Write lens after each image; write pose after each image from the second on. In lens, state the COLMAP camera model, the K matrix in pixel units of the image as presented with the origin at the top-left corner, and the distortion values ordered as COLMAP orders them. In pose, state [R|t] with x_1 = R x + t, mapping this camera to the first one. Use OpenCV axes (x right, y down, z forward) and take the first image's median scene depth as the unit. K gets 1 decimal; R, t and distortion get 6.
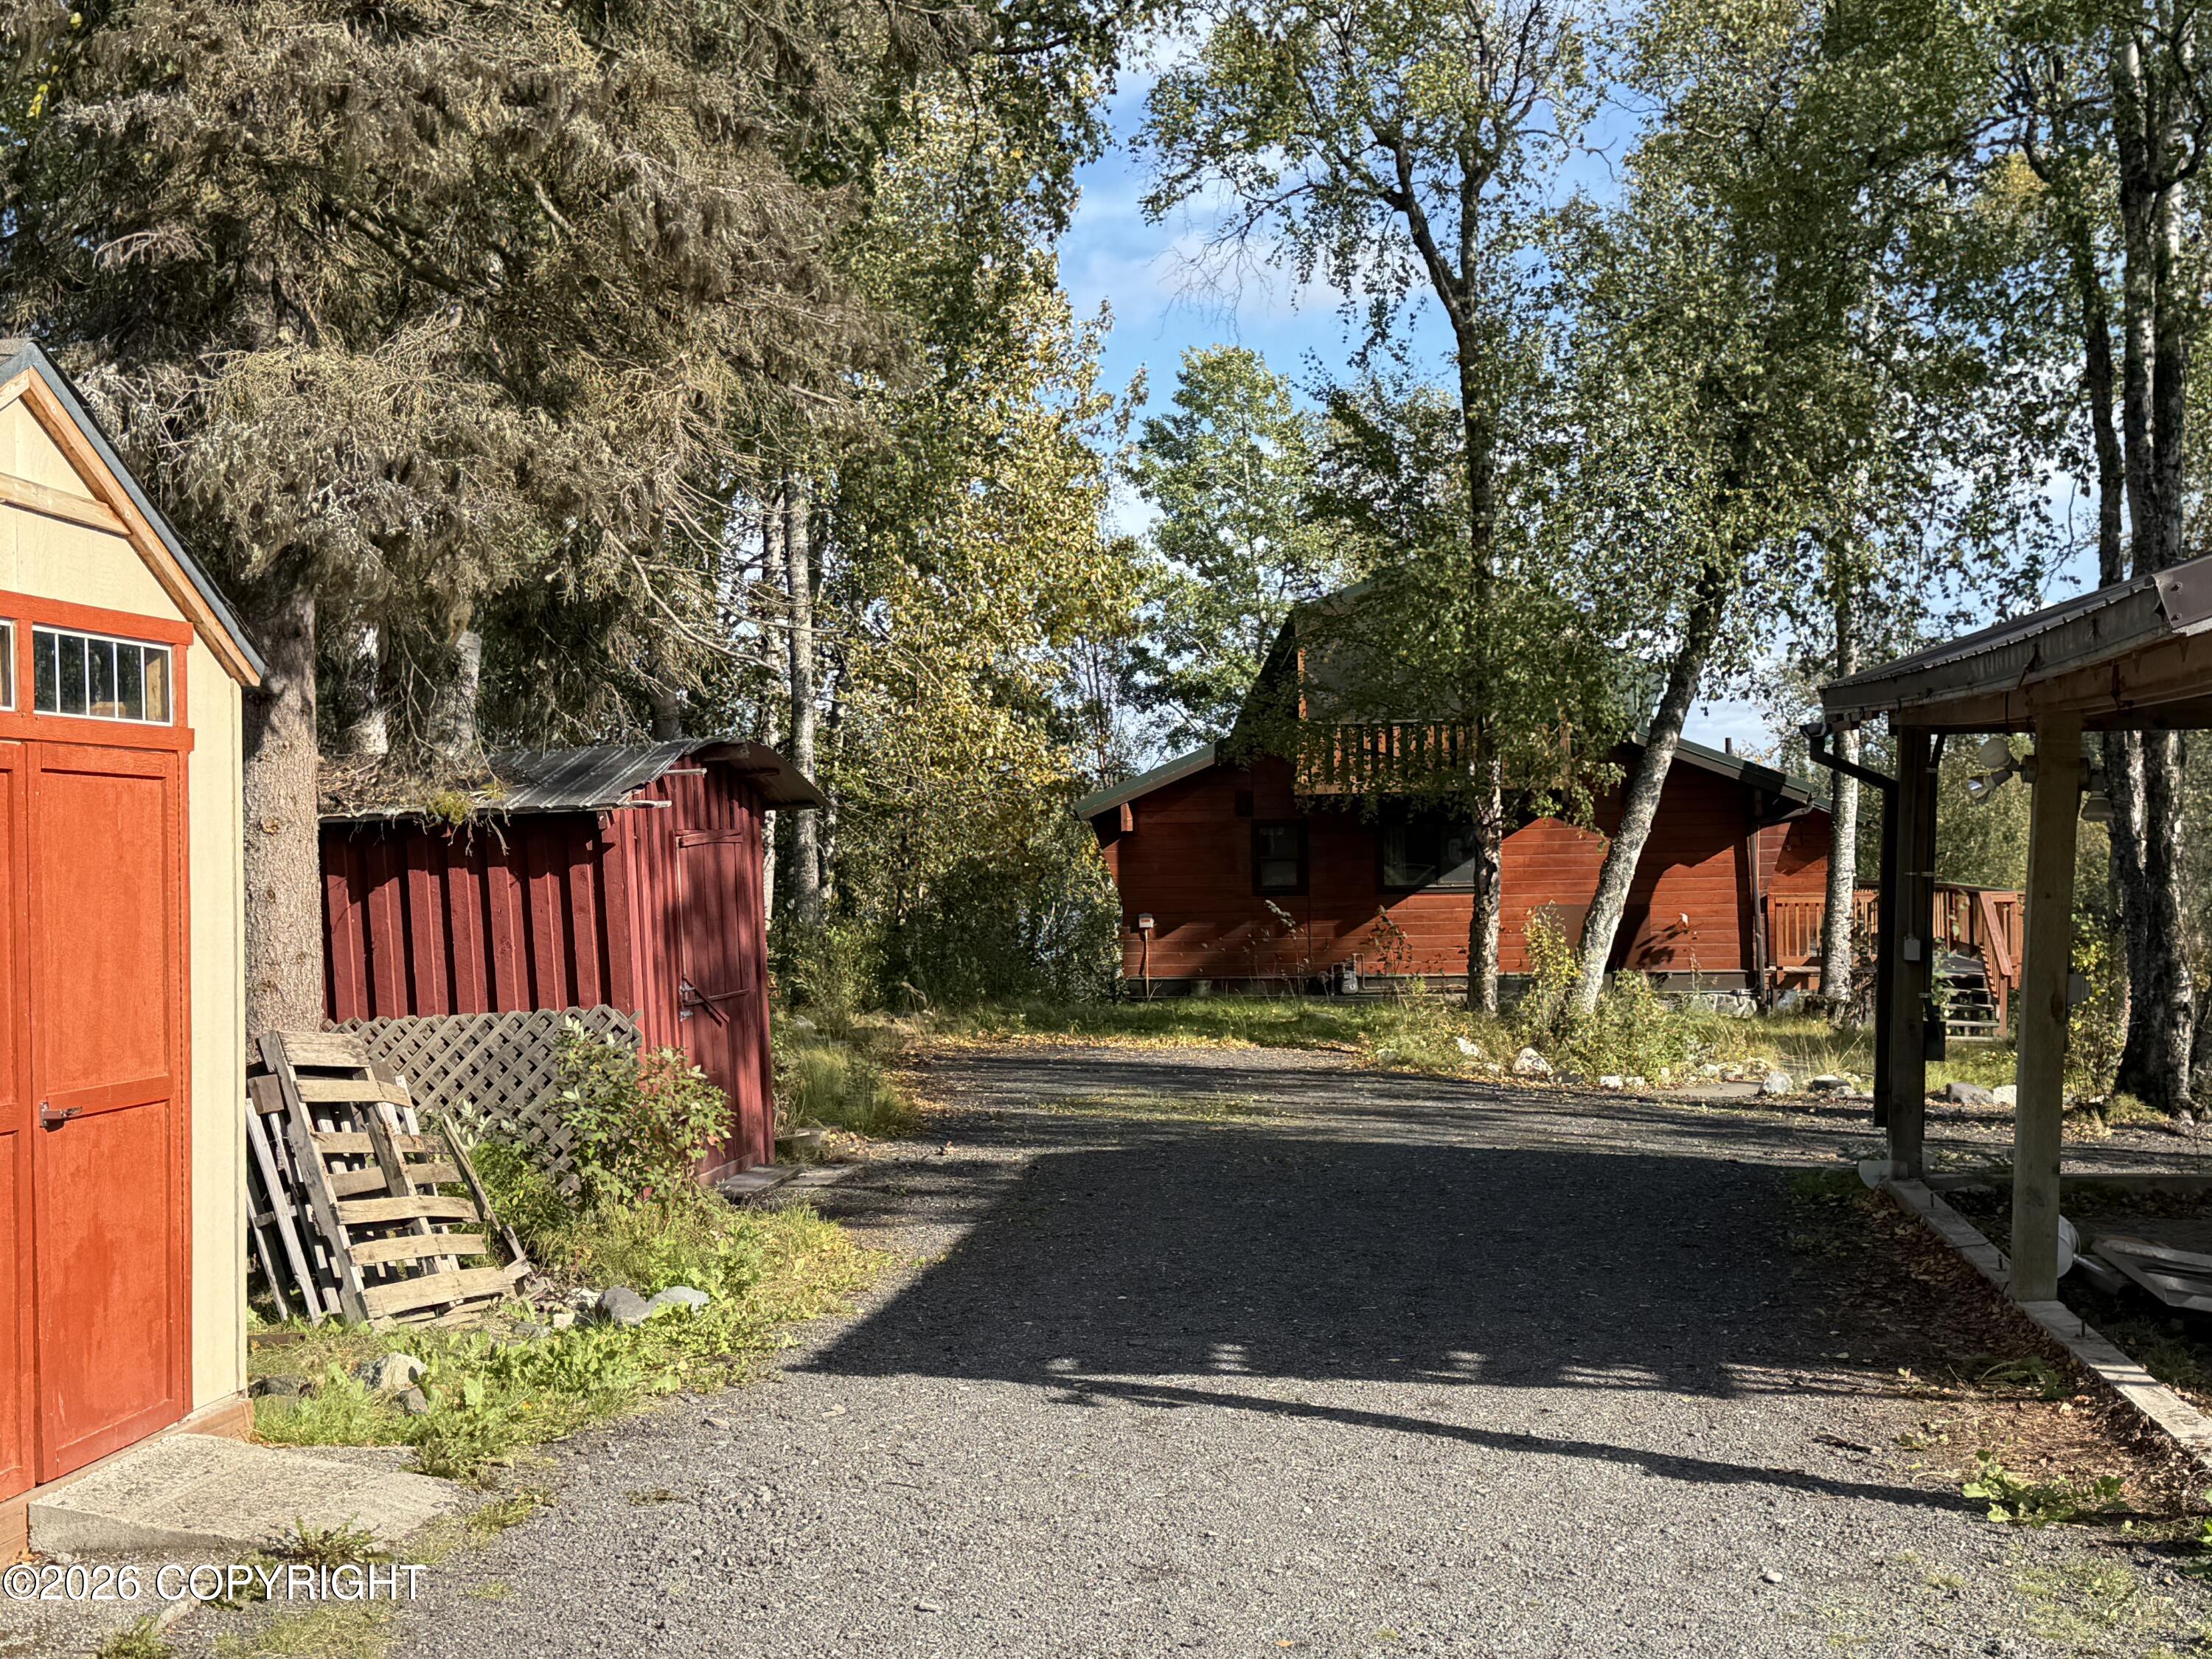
lens RADIAL K [[2825.2, 0, 1106.0], [0, 2825.2, 829.5], [0, 0, 1]] dist [0.144772, 0.026862]
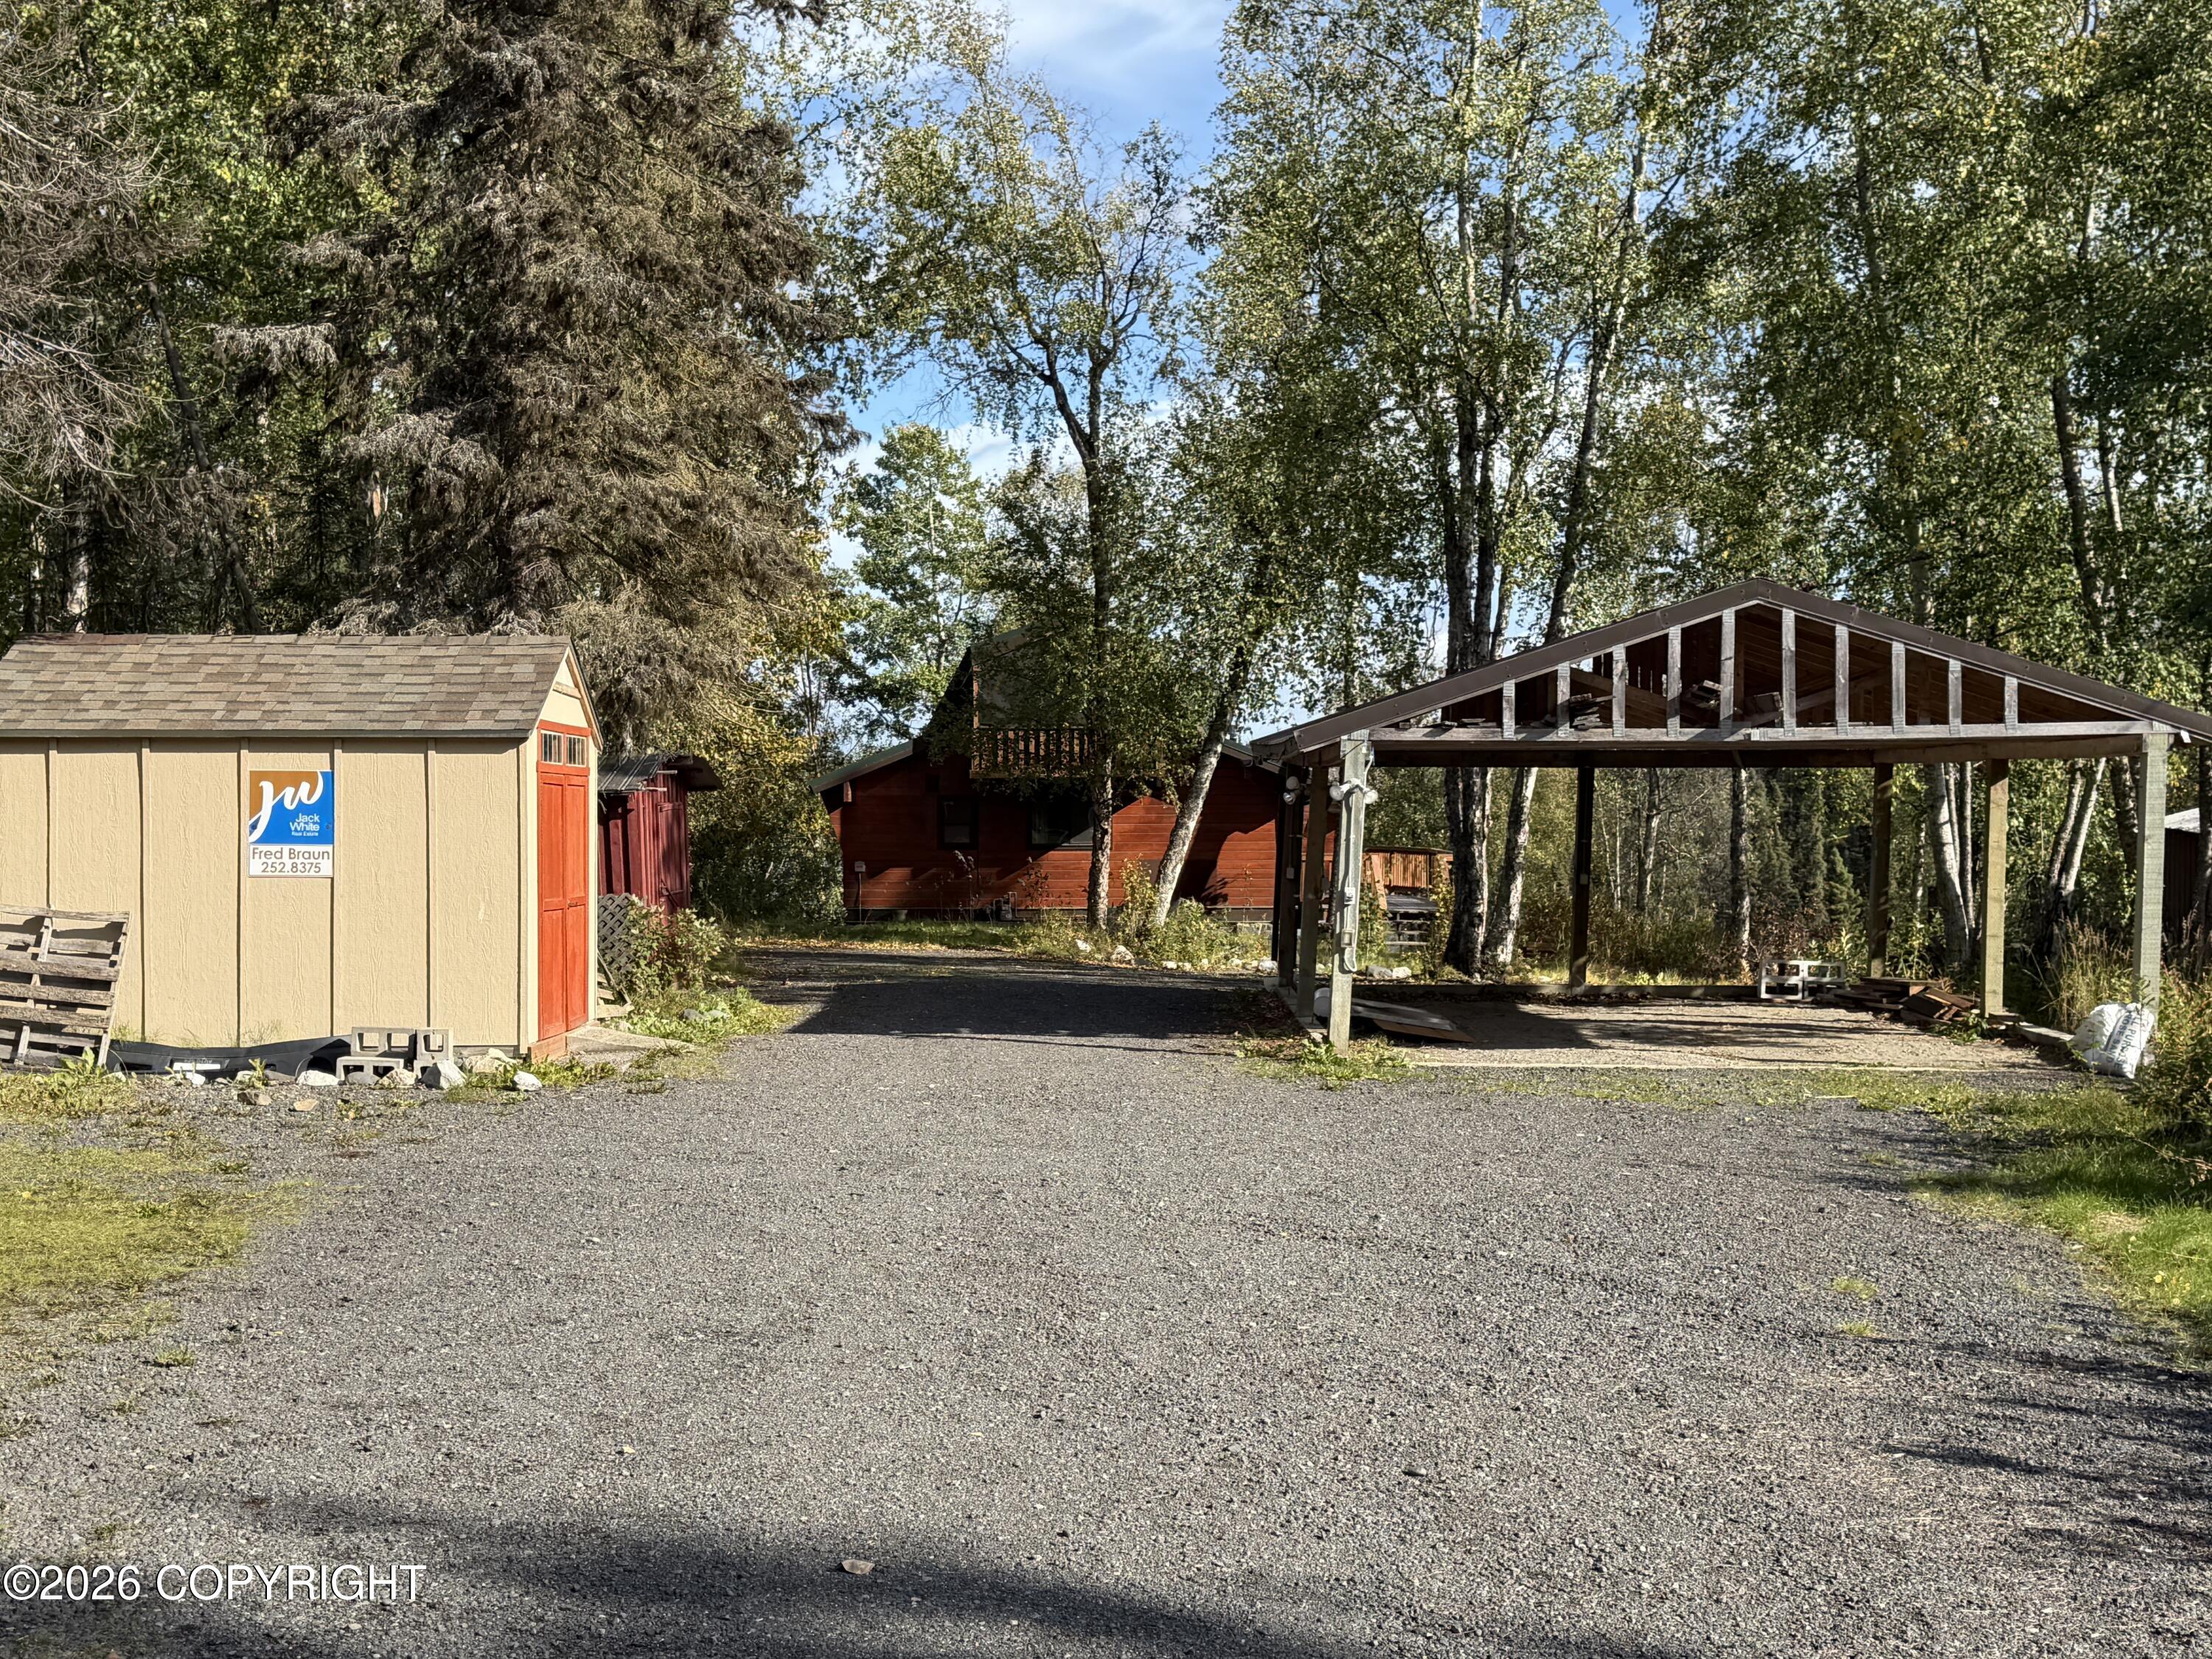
lens RADIAL K [[2707.2, 0, 1106.0], [0, 2707.2, 829.5], [0, 0, 1]] dist [-0.002065, 0.000547]
pose [[0.992303, 0.014779, 0.122948, -0.035578], [-0.016215, 0.999811, 0.010688, -0.002836], [-0.122767, -0.012599, 0.992356, -0.388584]]
